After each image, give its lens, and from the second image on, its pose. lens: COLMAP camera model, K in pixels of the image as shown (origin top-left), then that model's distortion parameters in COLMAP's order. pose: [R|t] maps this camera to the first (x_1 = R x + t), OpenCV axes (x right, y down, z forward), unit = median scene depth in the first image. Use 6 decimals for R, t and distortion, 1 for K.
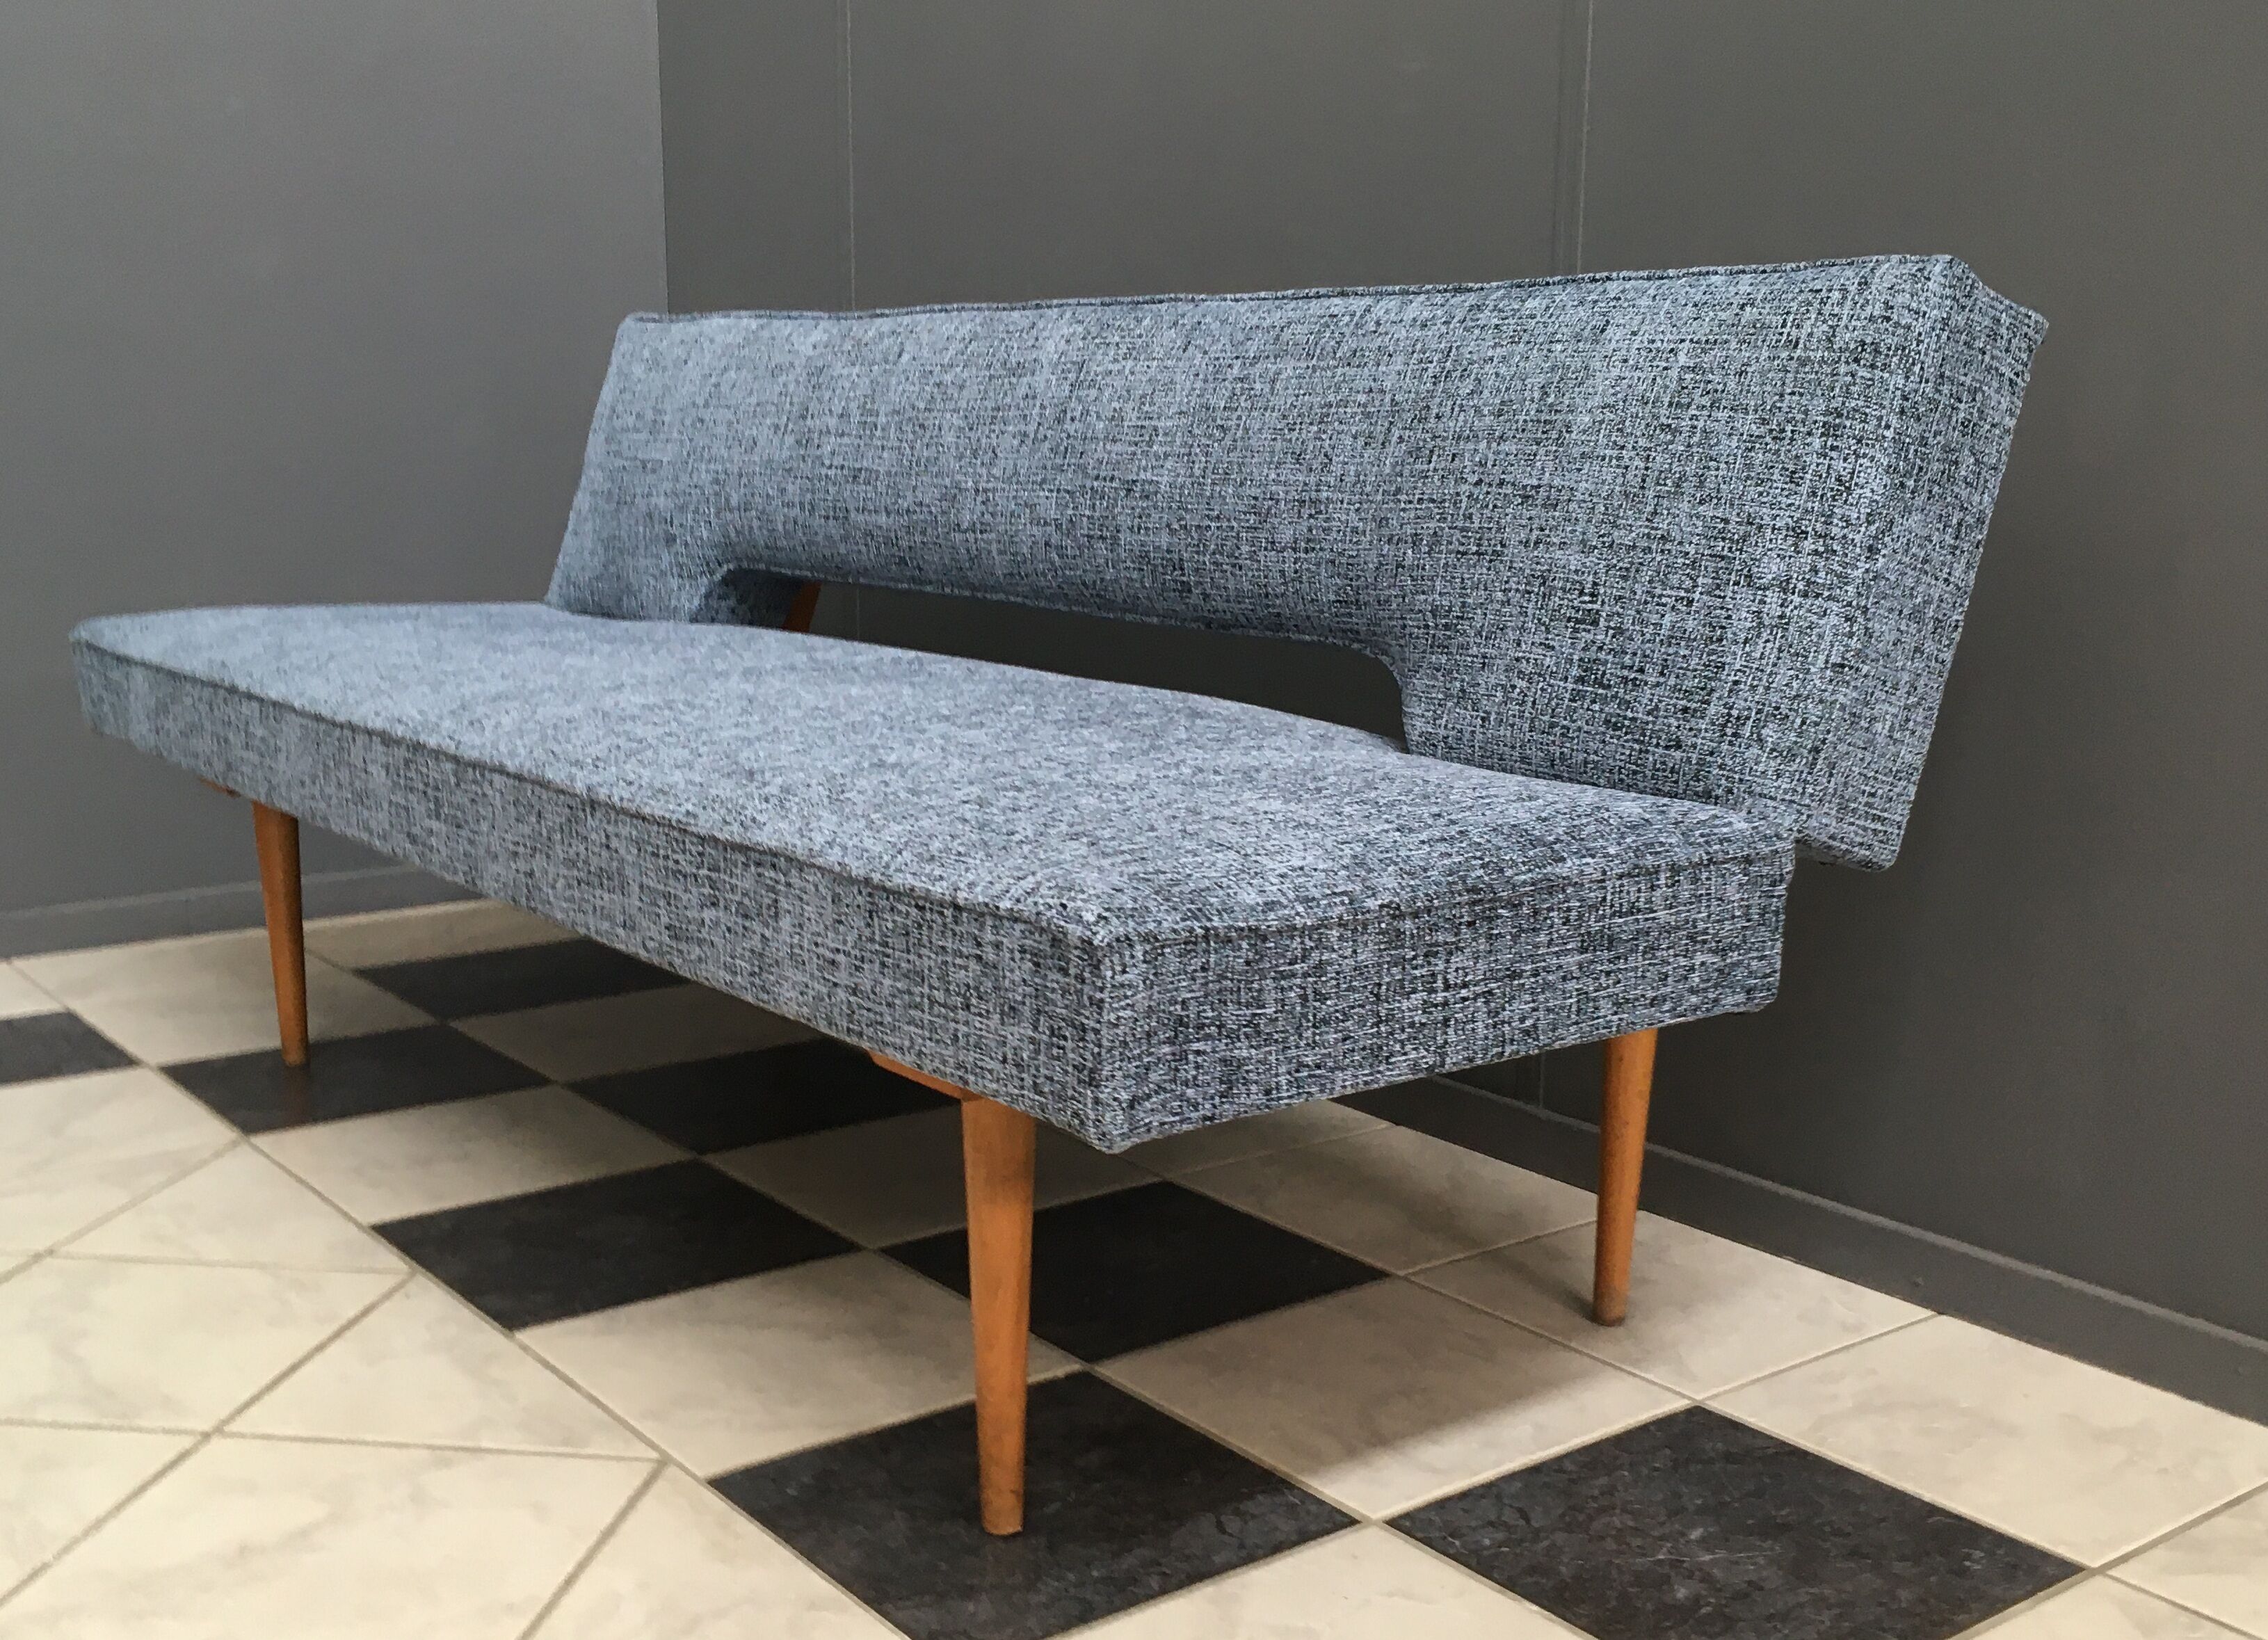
lens RADIAL K [[2387.6, 0, 1266.0], [0, 2387.6, 861.2], [0, 0, 1]] dist [0.046367, -0.001412]
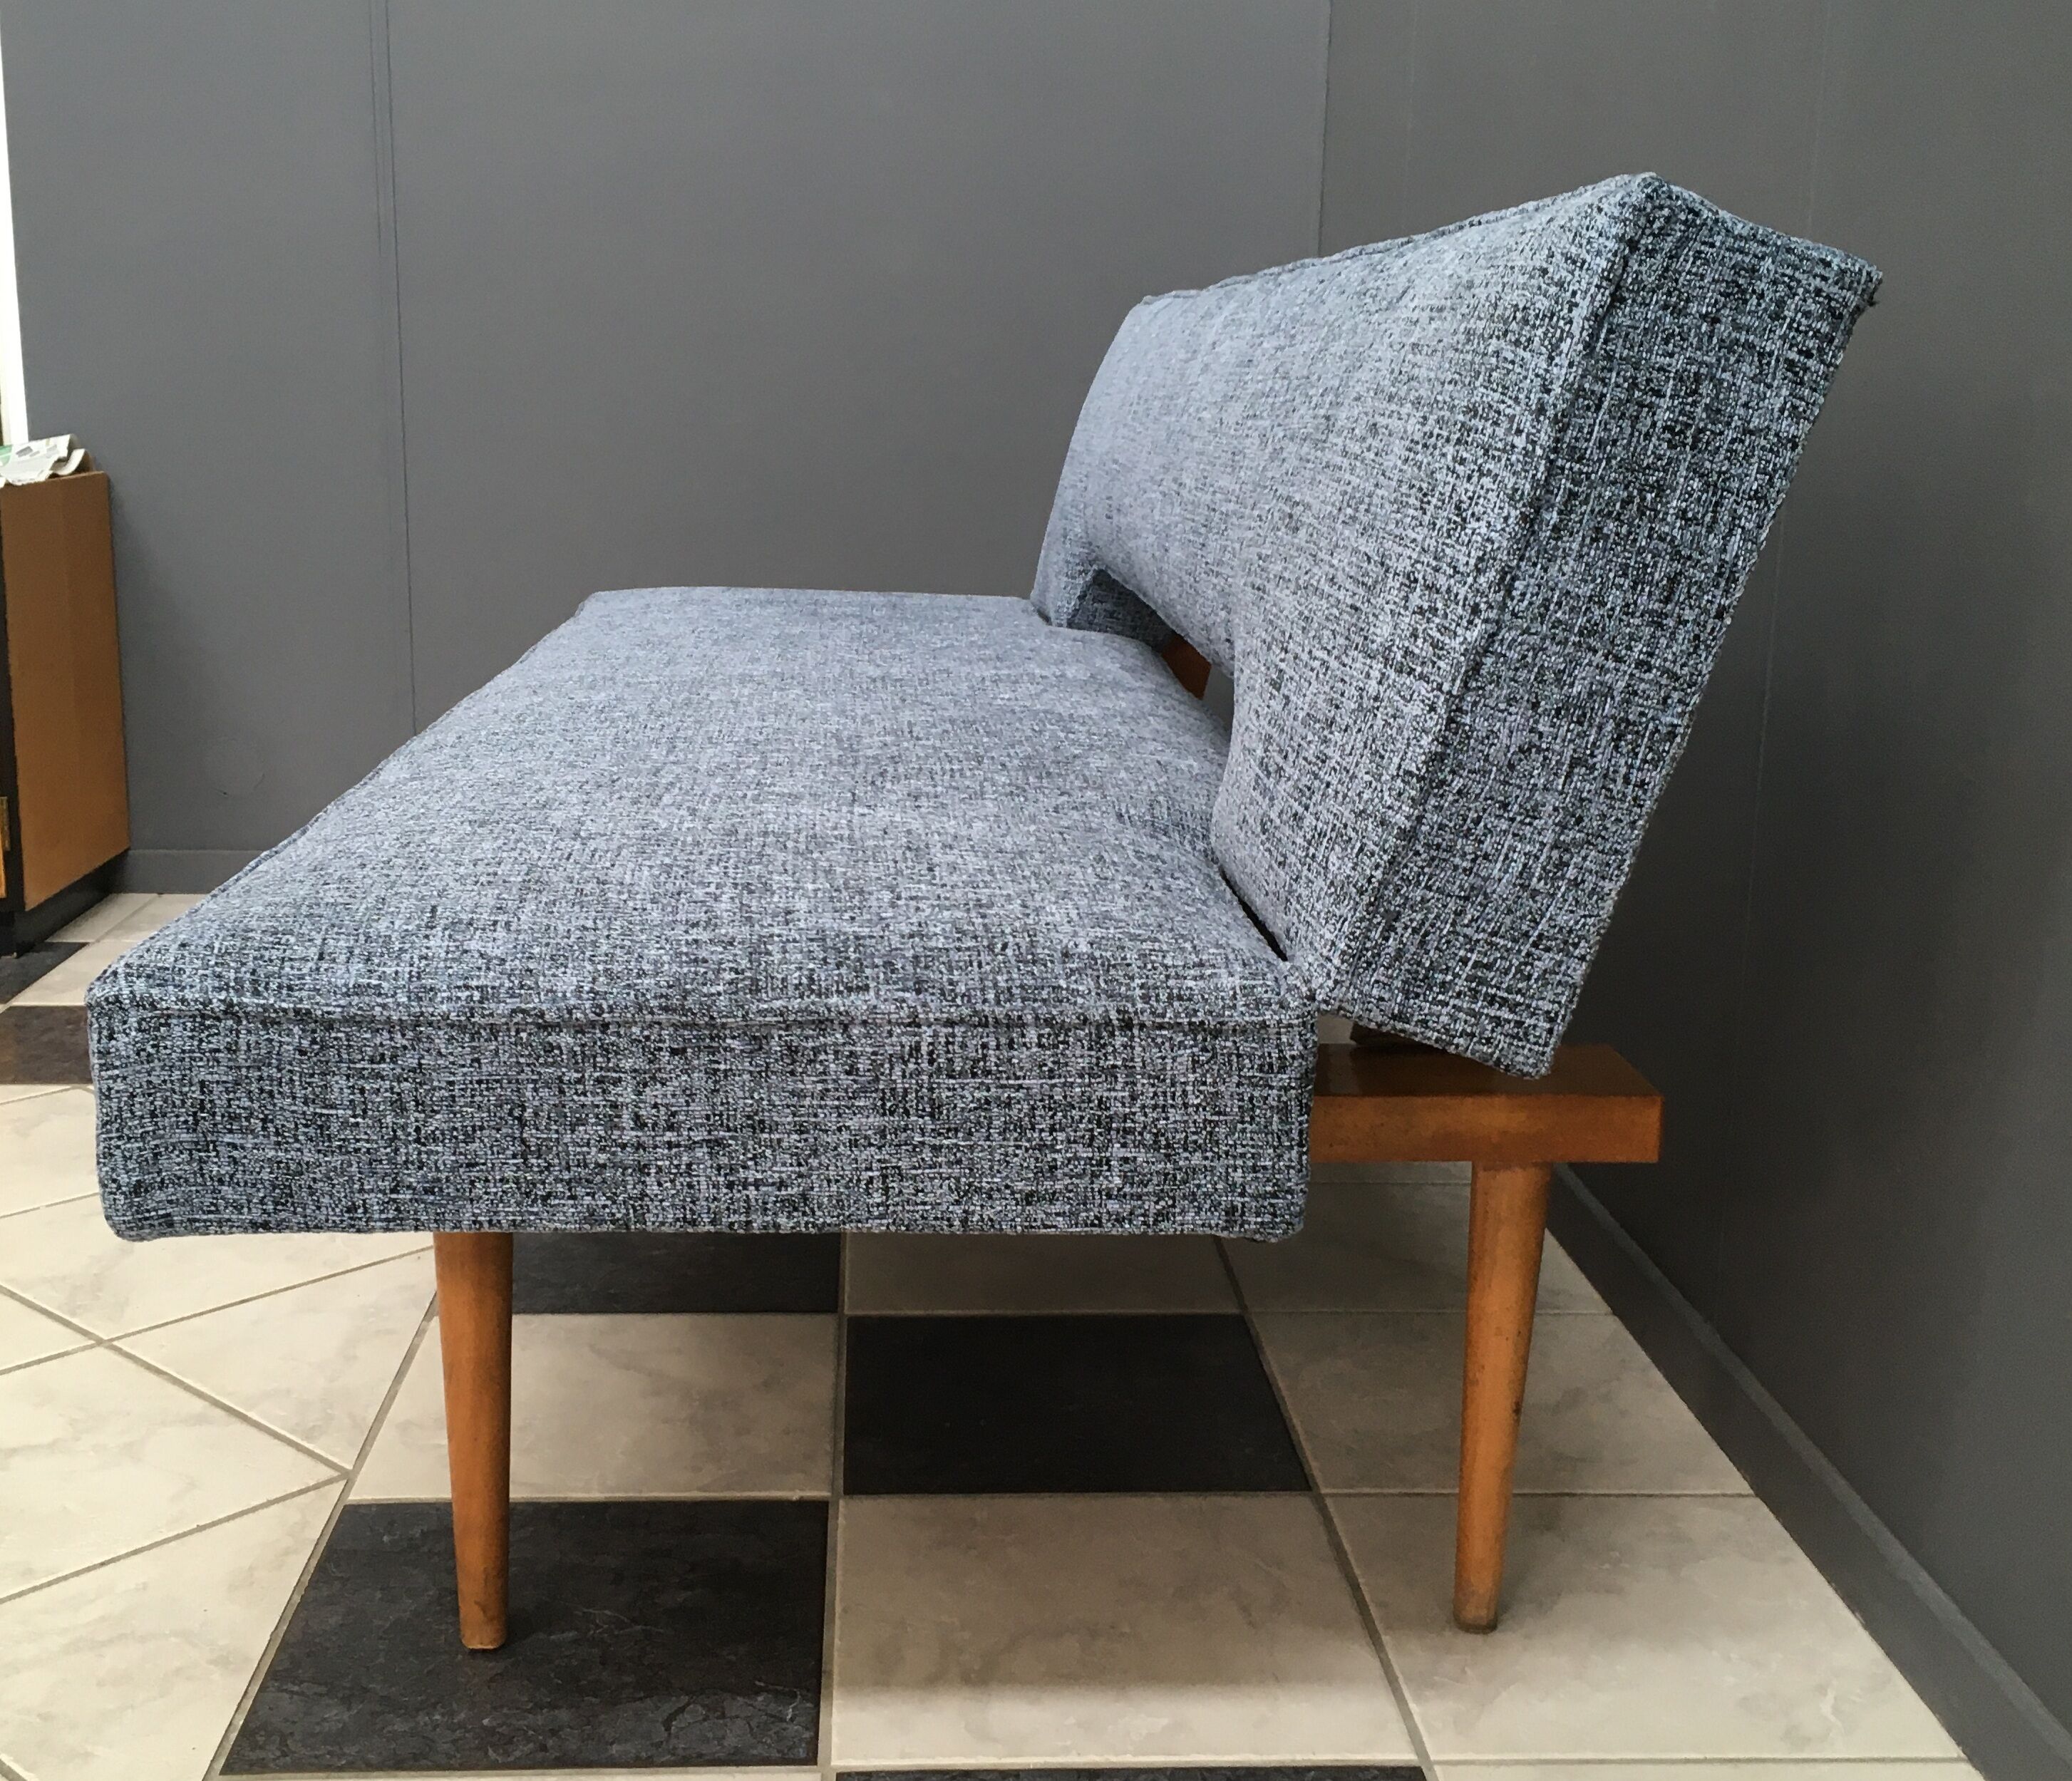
lens RADIAL K [[2492.4, 0, 1036.0], [0, 2492.4, 890.5], [0, 0, 1]] dist [0.040235, 0.041700]
pose [[0.808363, 0.120867, -0.576143, 0.552099], [-0.116131, 0.992204, 0.045212, -0.065874], [0.577116, 0.030361, 0.816097, 0.334917]]
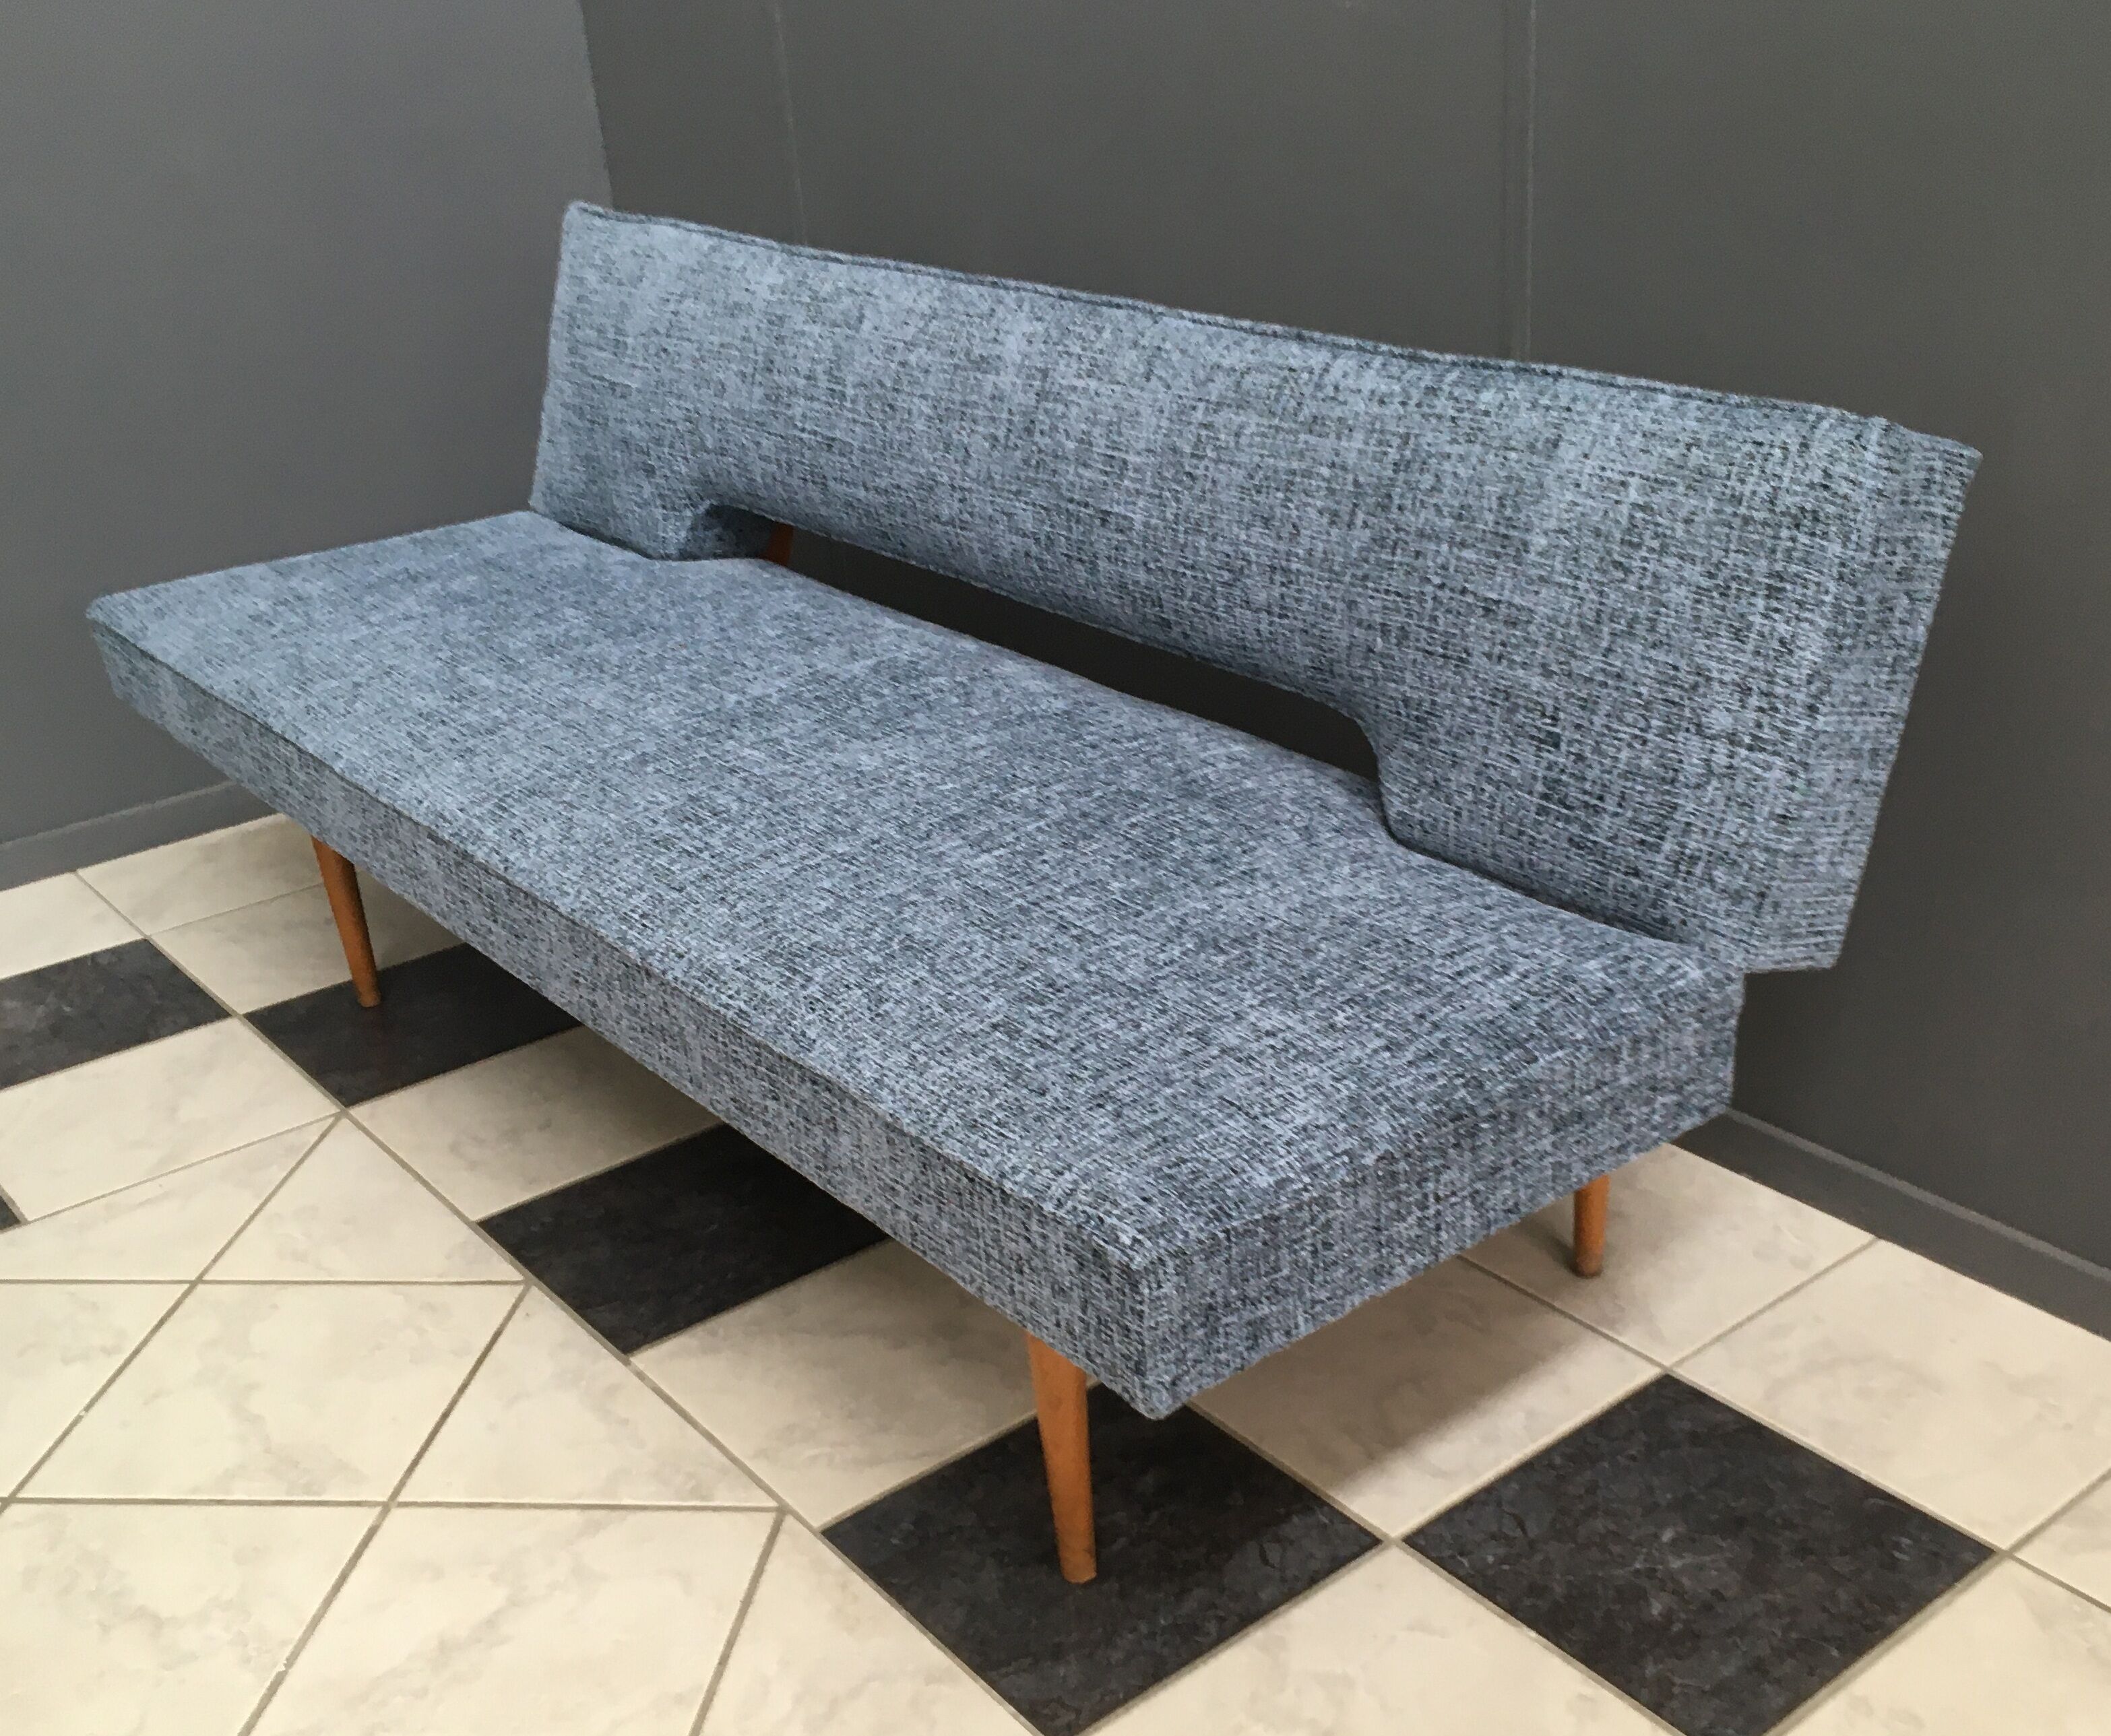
lens RADIAL K [[2326.9, 0, 1263.3], [0, 2326.9, 948.6], [0, 0, 1]] dist [0.053952, -0.015681]
pose [[0.997903, -0.064682, -0.002493, 0.002929], [0.063239, 0.965957, 0.250854, -0.293260], [-0.013817, -0.250486, 0.968022, -0.034683]]
